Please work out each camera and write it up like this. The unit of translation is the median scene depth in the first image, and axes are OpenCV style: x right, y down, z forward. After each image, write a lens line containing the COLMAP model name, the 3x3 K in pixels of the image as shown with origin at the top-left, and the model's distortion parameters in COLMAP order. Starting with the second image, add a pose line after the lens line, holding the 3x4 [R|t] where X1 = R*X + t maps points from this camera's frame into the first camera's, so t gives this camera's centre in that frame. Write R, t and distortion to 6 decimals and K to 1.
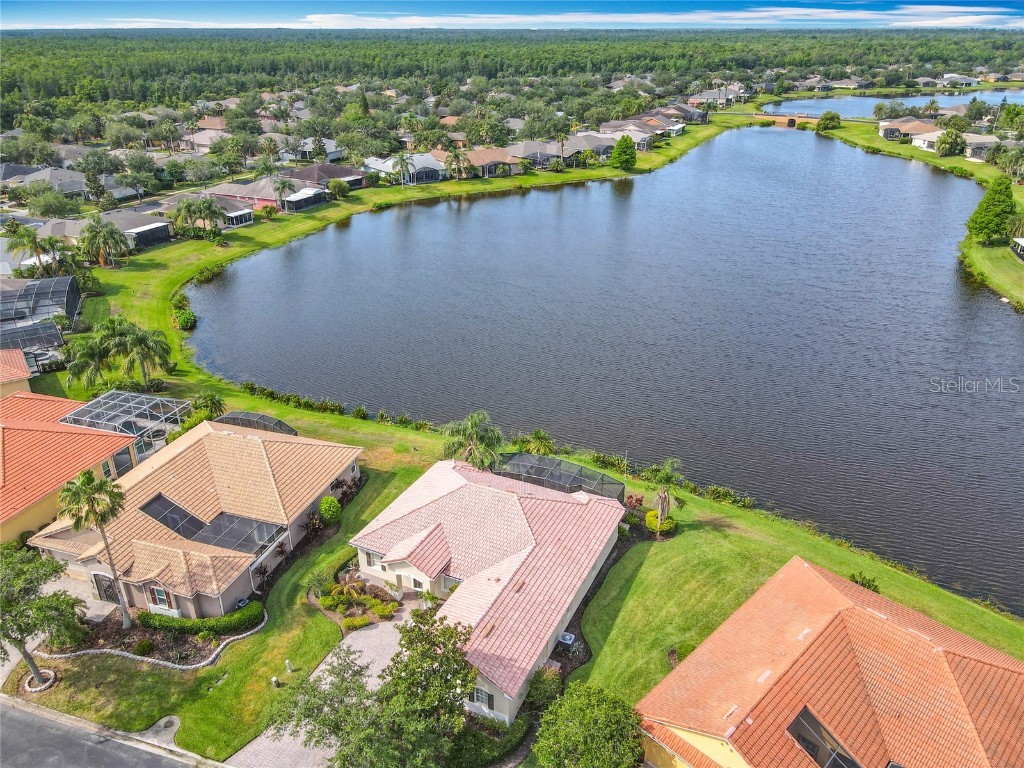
lens RADIAL K [[768.0, 0, 509.7], [0, 768.0, 387.6], [0, 0, 1]] dist [0.010999, -0.002640]
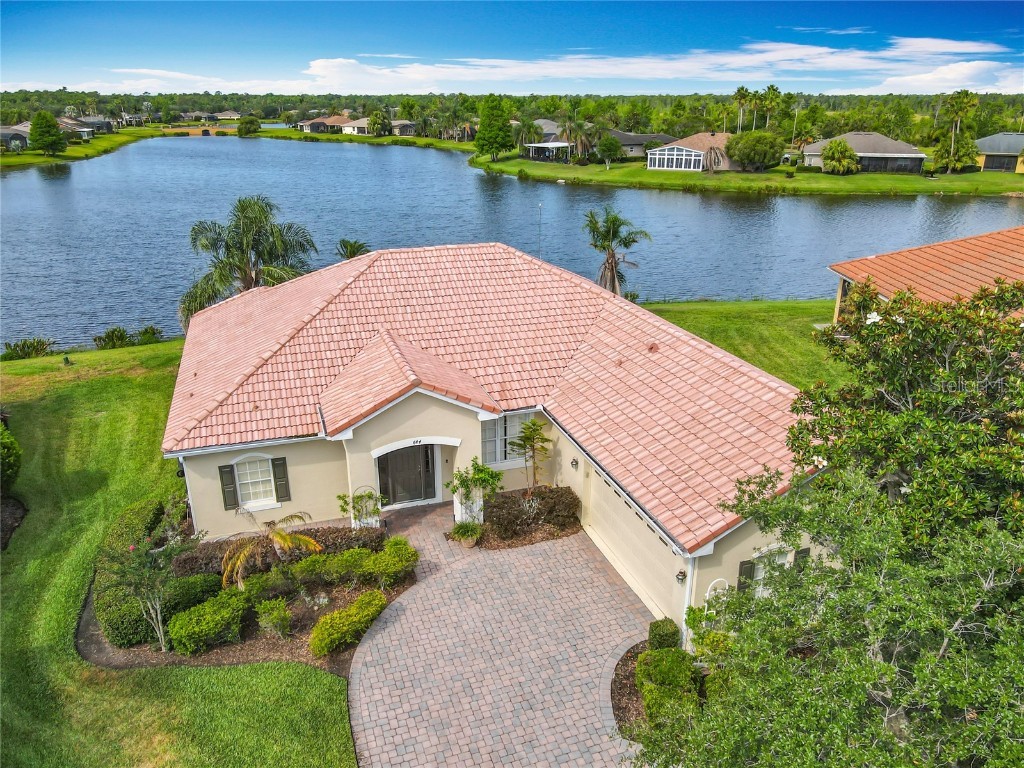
lens RADIAL K [[761.5, 0, 512.7], [0, 761.5, 395.3], [0, 0, 1]] dist [0.001027, 0.005527]
pose [[0.717426, -0.255902, 0.647931, -0.269390], [0.302095, 0.952368, 0.041643, 0.185804], [-0.627725, 0.165861, 0.760560, 0.584314]]
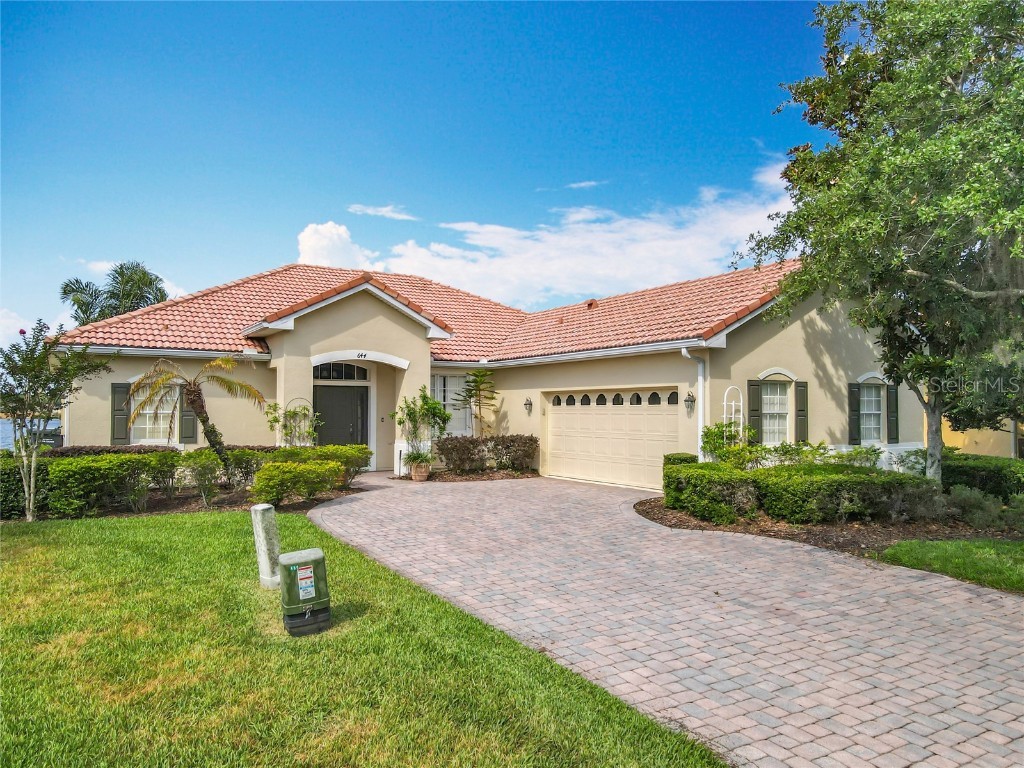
lens RADIAL K [[758.6, 0, 510.5], [0, 758.6, 382.6], [0, 0, 1]] dist [0.007578, 0.001712]
pose [[0.555187, 0.024364, 0.831369, -0.297623], [0.361164, 0.893351, -0.267366, 0.300627], [-0.749218, 0.448698, 0.487177, 0.673794]]
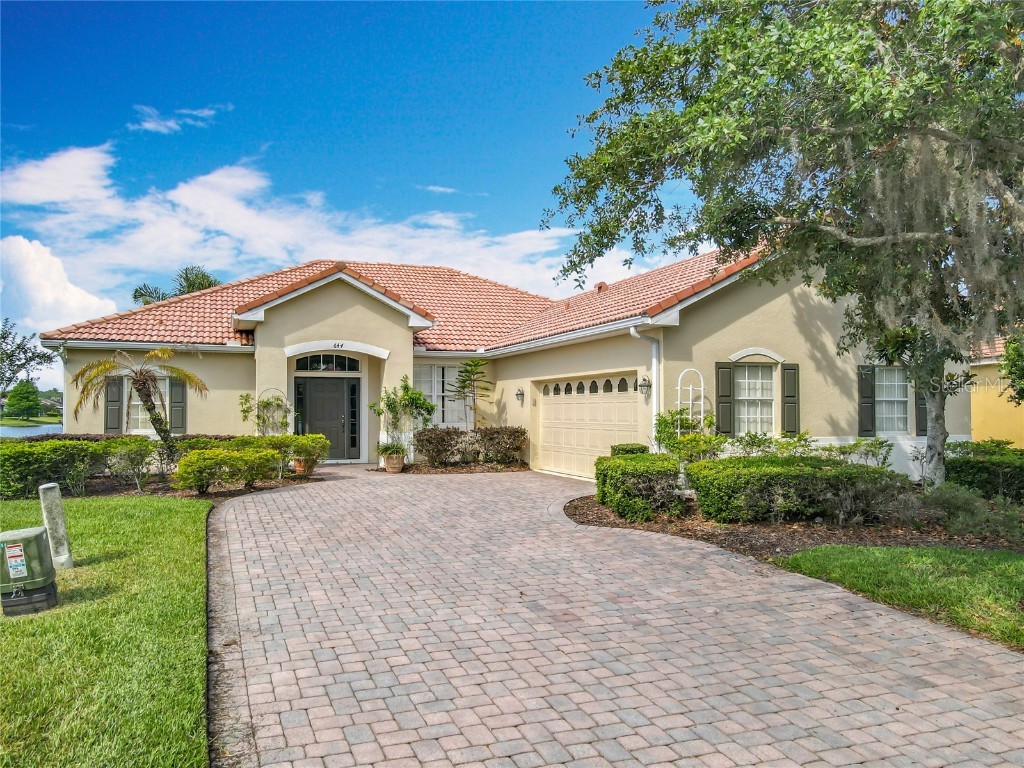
lens RADIAL K [[768.6, 0, 486.2], [0, 768.6, 386.1], [0, 0, 1]] dist [0.011844, 0.007114]
pose [[0.710711, 0.013992, 0.703345, -0.257475], [0.310017, 0.891254, -0.330993, 0.318580], [-0.631490, 0.453289, 0.629086, 0.644887]]
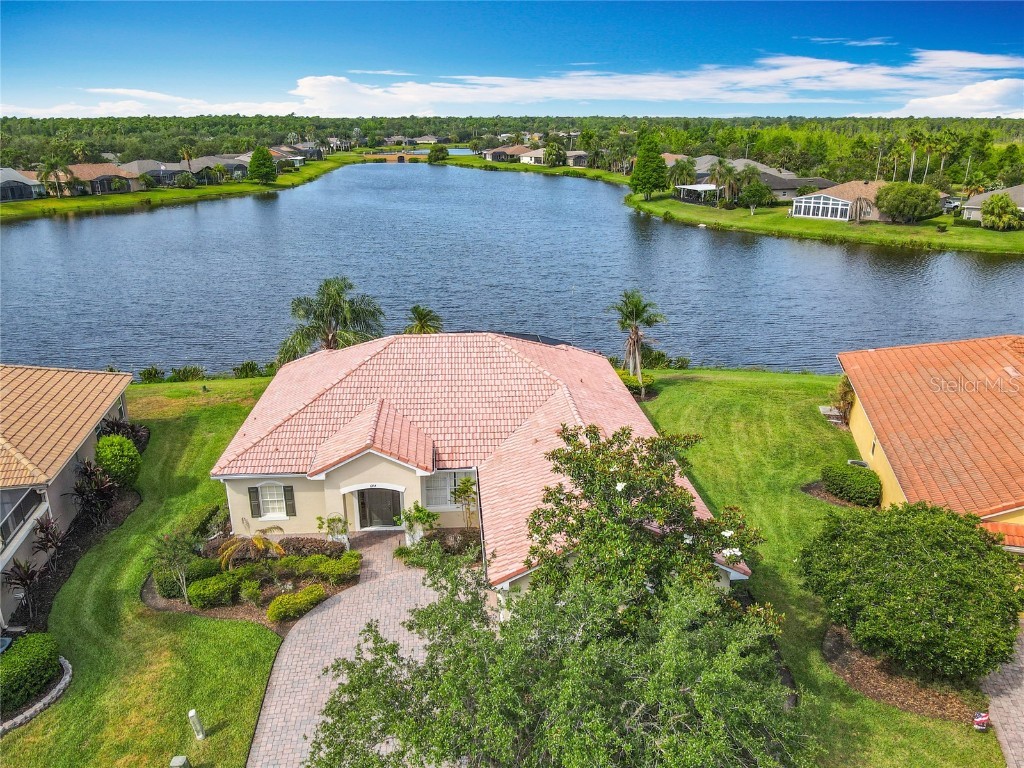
lens RADIAL K [[767.5, 0, 512.2], [0, 767.5, 393.6], [0, 0, 1]] dist [-0.008355, 0.003615]
pose [[0.863459, -0.172422, 0.474035, -0.234667], [0.218275, 0.974941, -0.042974, 0.189411], [-0.454746, 0.140576, 0.879457, 0.421712]]
